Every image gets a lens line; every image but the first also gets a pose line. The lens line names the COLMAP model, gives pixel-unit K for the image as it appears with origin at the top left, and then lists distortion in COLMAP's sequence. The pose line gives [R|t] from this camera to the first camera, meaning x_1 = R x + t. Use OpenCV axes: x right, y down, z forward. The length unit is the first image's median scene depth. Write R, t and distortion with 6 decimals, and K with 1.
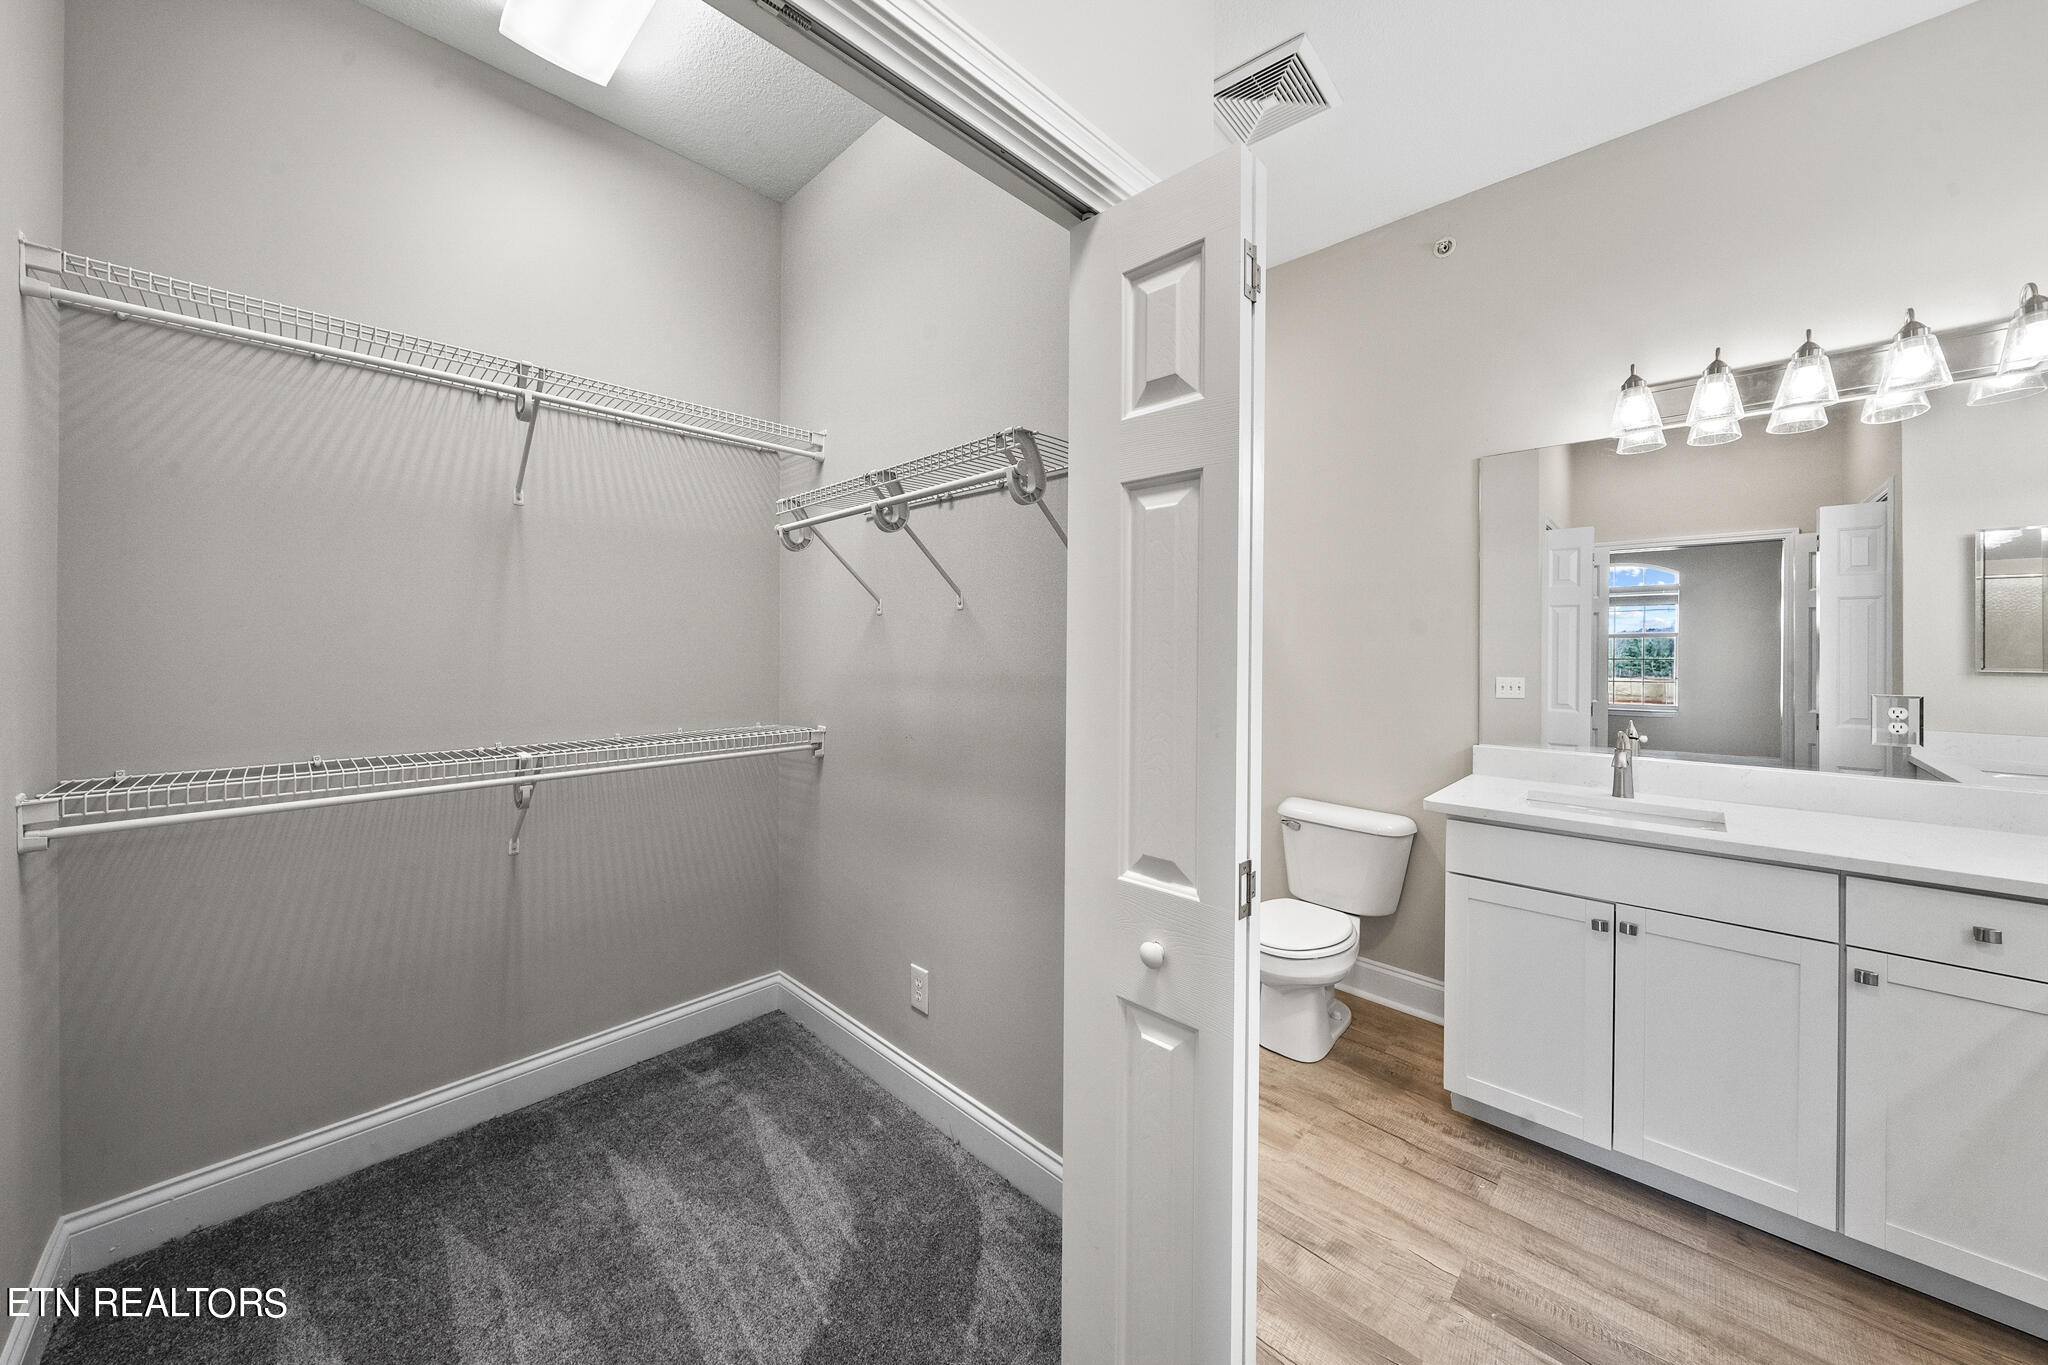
lens RADIAL K [[723.8, 0, 1024.9], [0, 723.8, 648.2], [0, 0, 1]] dist [-0.002490, 0.000278]
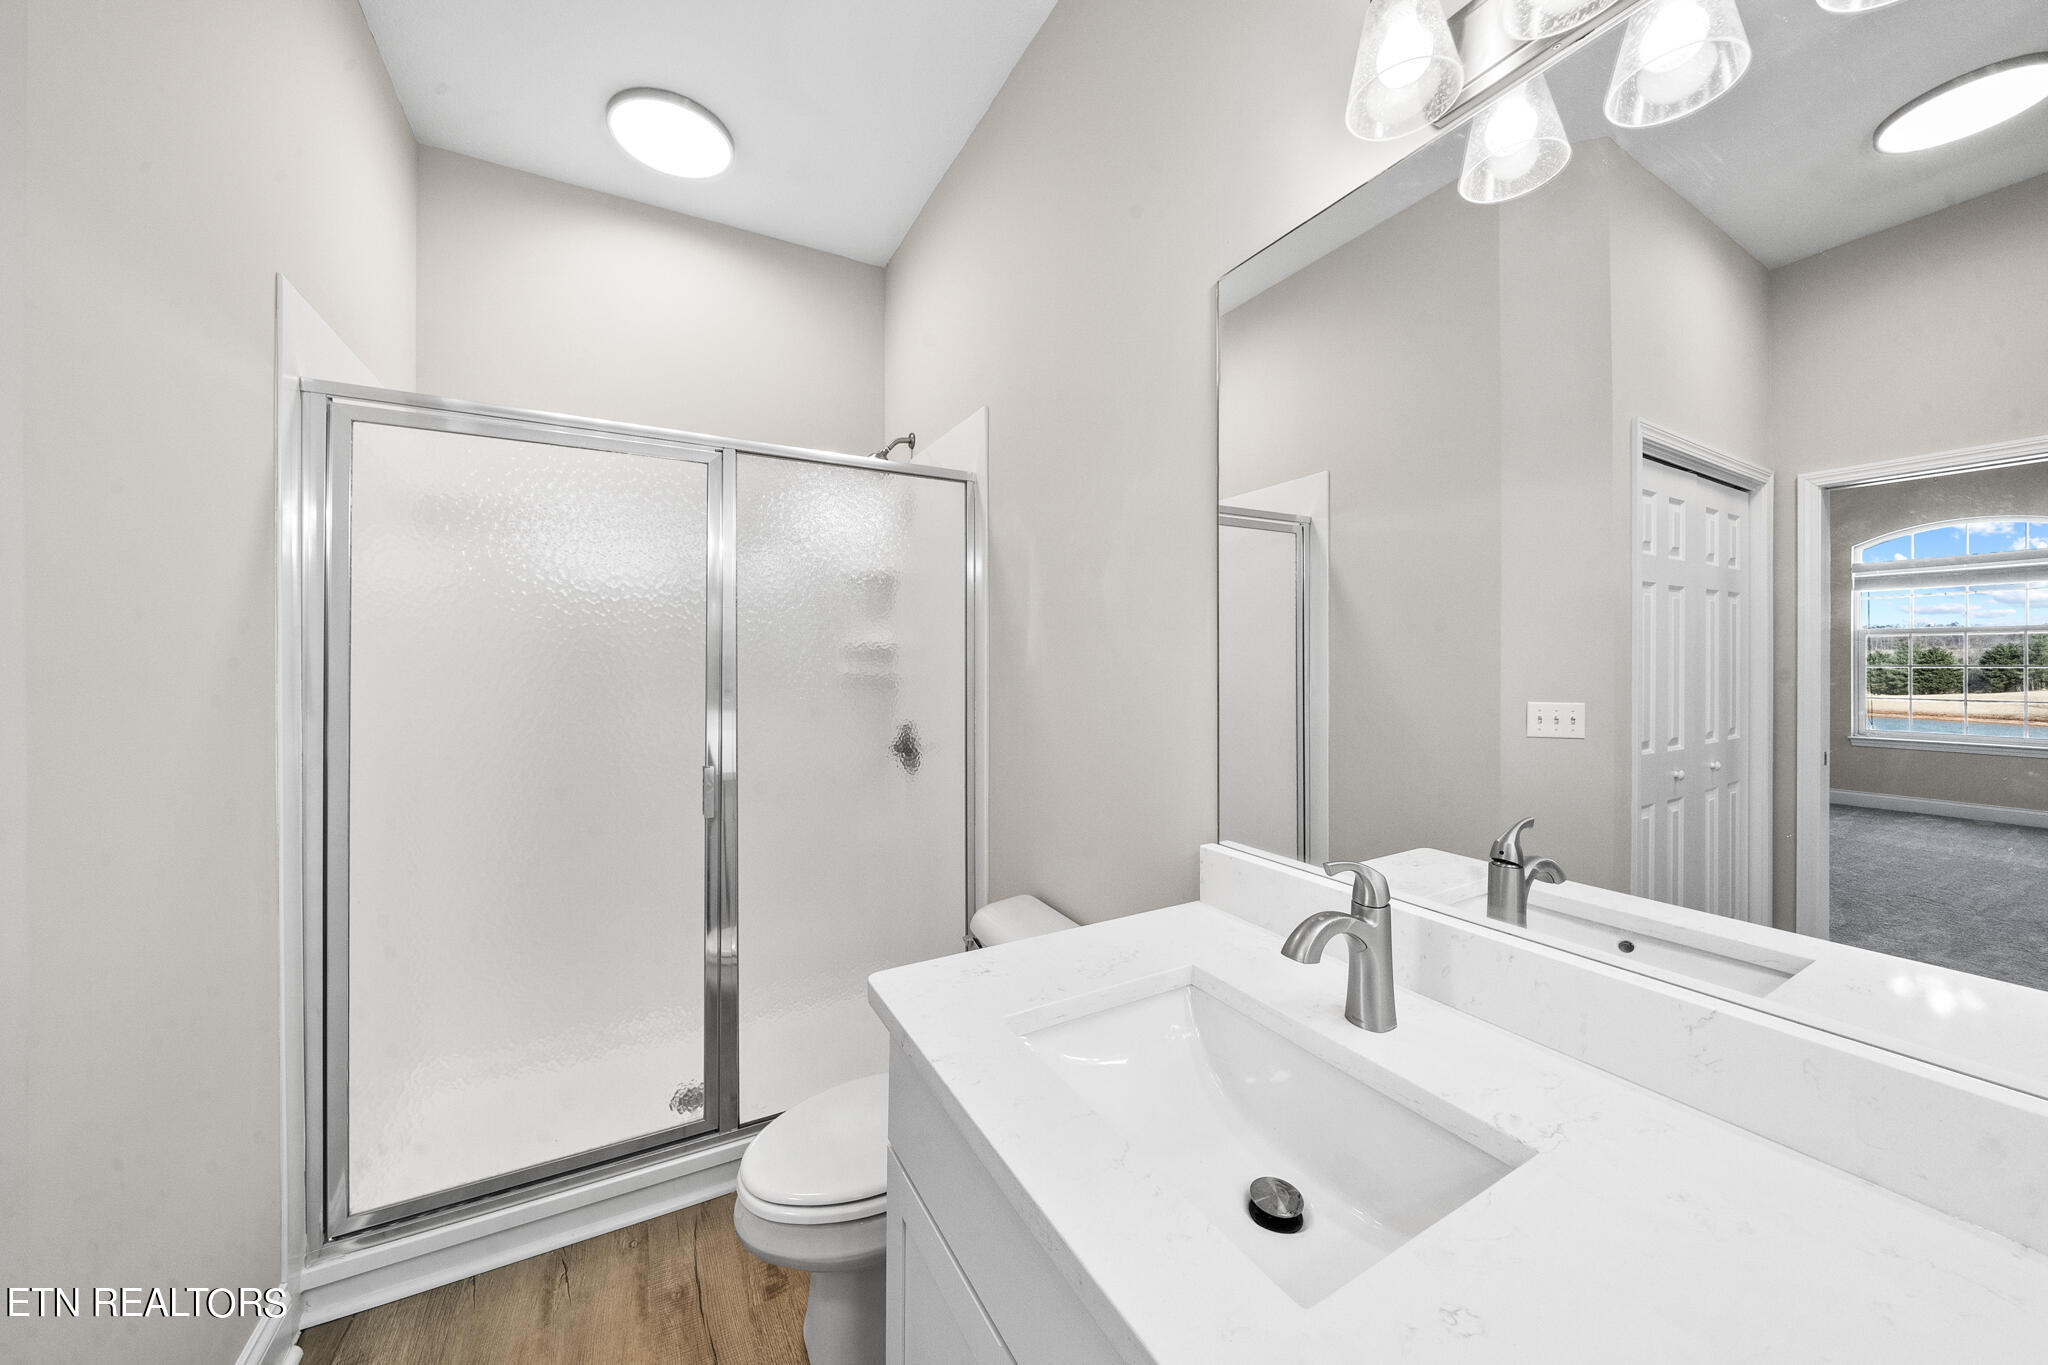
lens RADIAL K [[701.6, 0, 1025.5], [0, 701.6, 656.0], [0, 0, 1]] dist [-0.012387, -0.000130]
pose [[0.949335, -0.014671, -0.313924, 0.858398], [0.010899, 0.999846, -0.013767, 0.012908], [0.314077, 0.009648, 0.949348, 0.650287]]
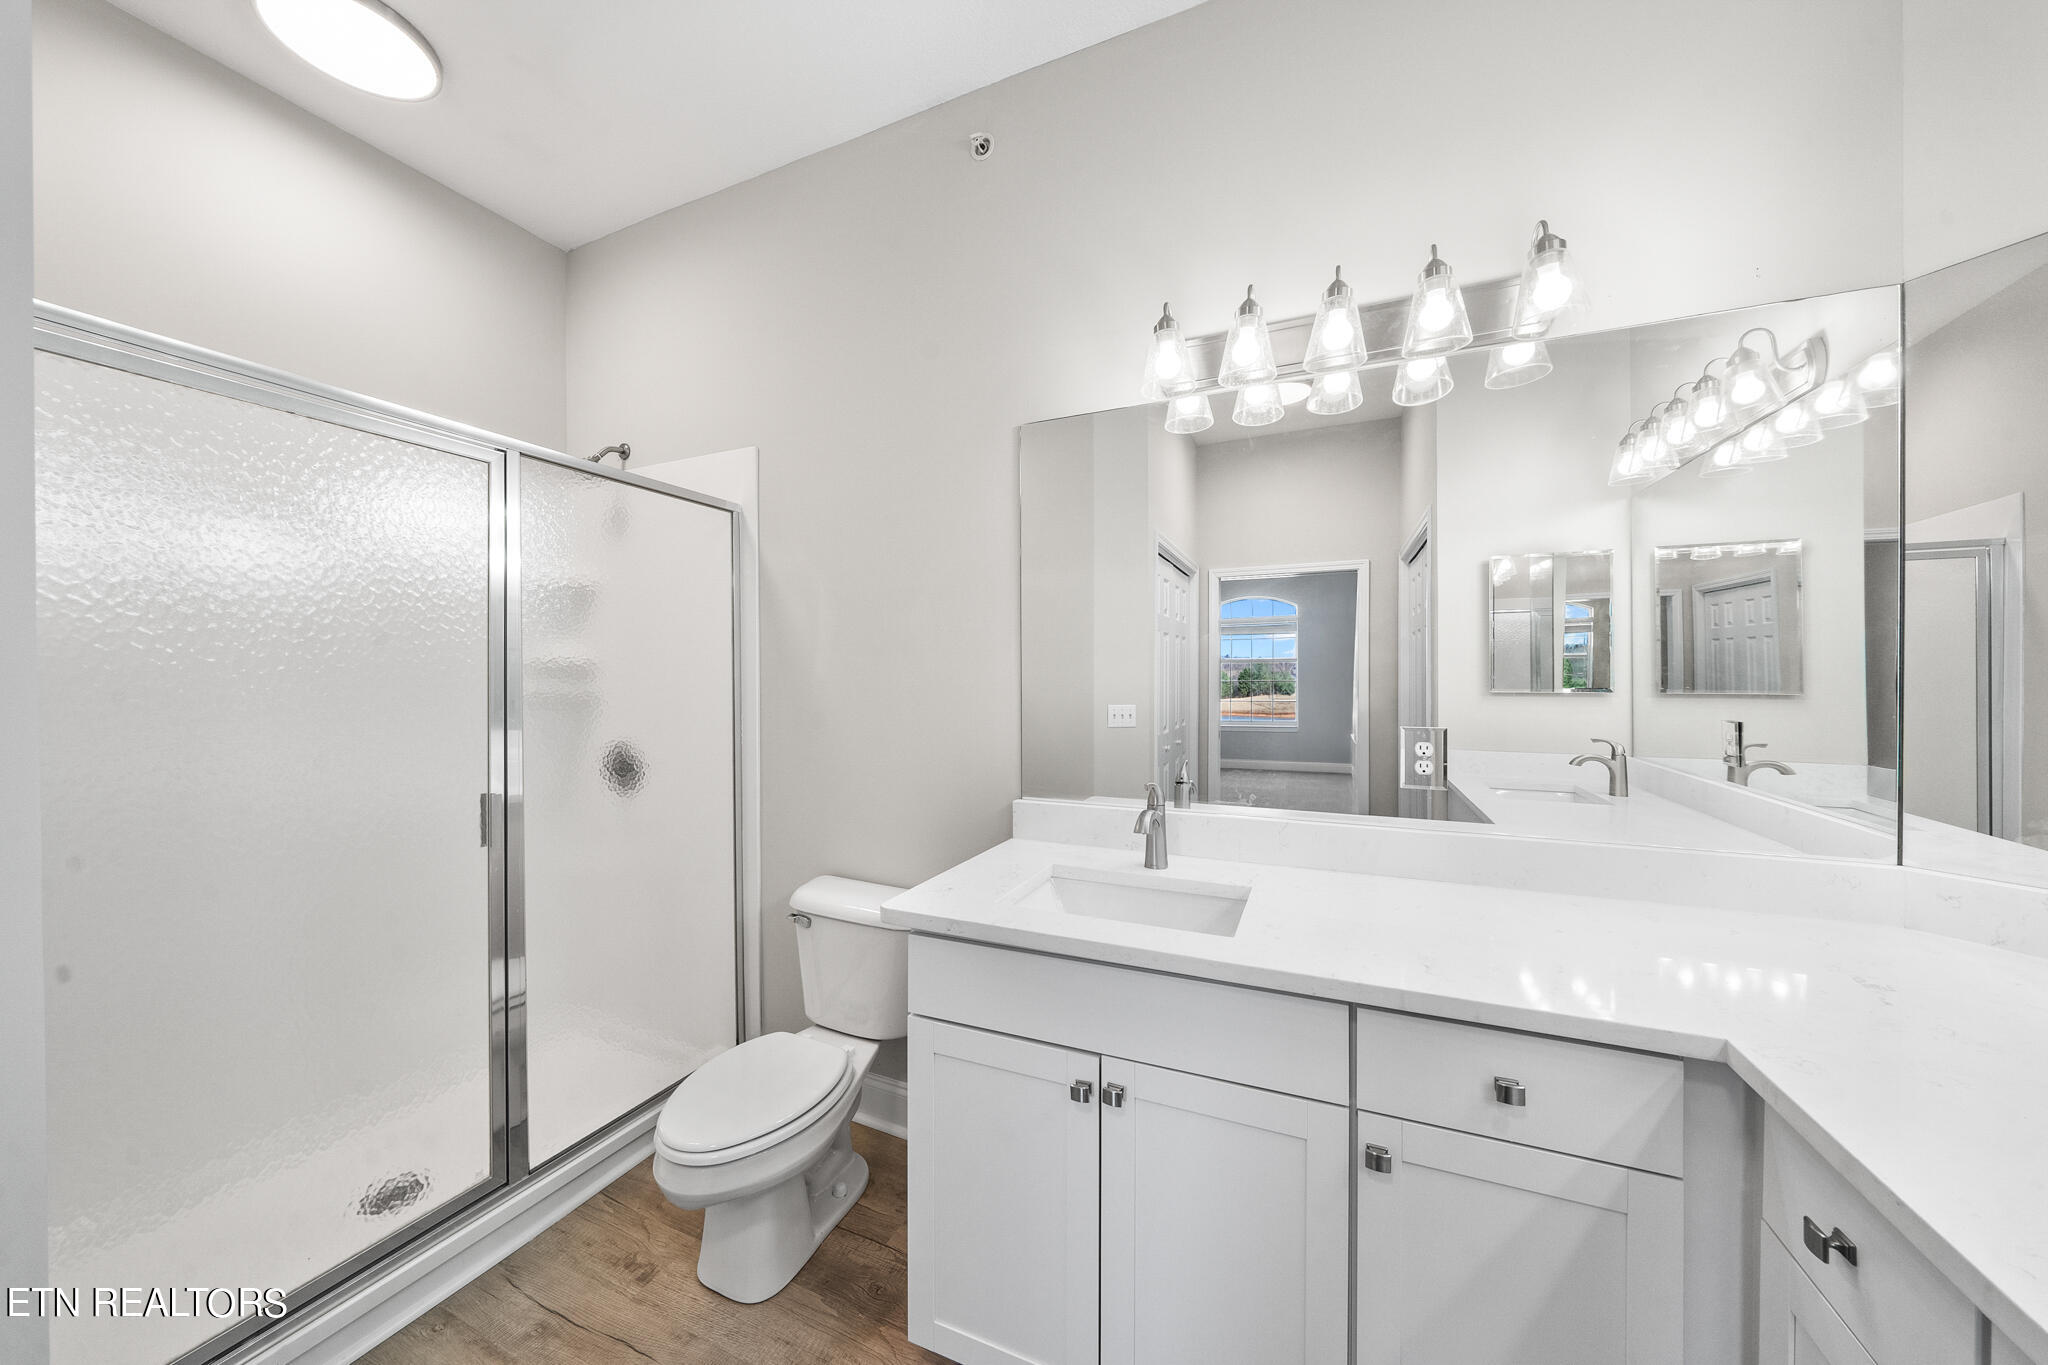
lens RADIAL K [[700.0, 0, 1024.0], [0, 700.0, 682.5], [0, 0, 1]] dist [-0.002022, -0.000141]
pose [[0.944374, -0.012713, 0.328628, 0.507069], [0.009475, 0.999890, 0.011452, 0.001767], [-0.328737, -0.007702, 0.944390, 0.390009]]
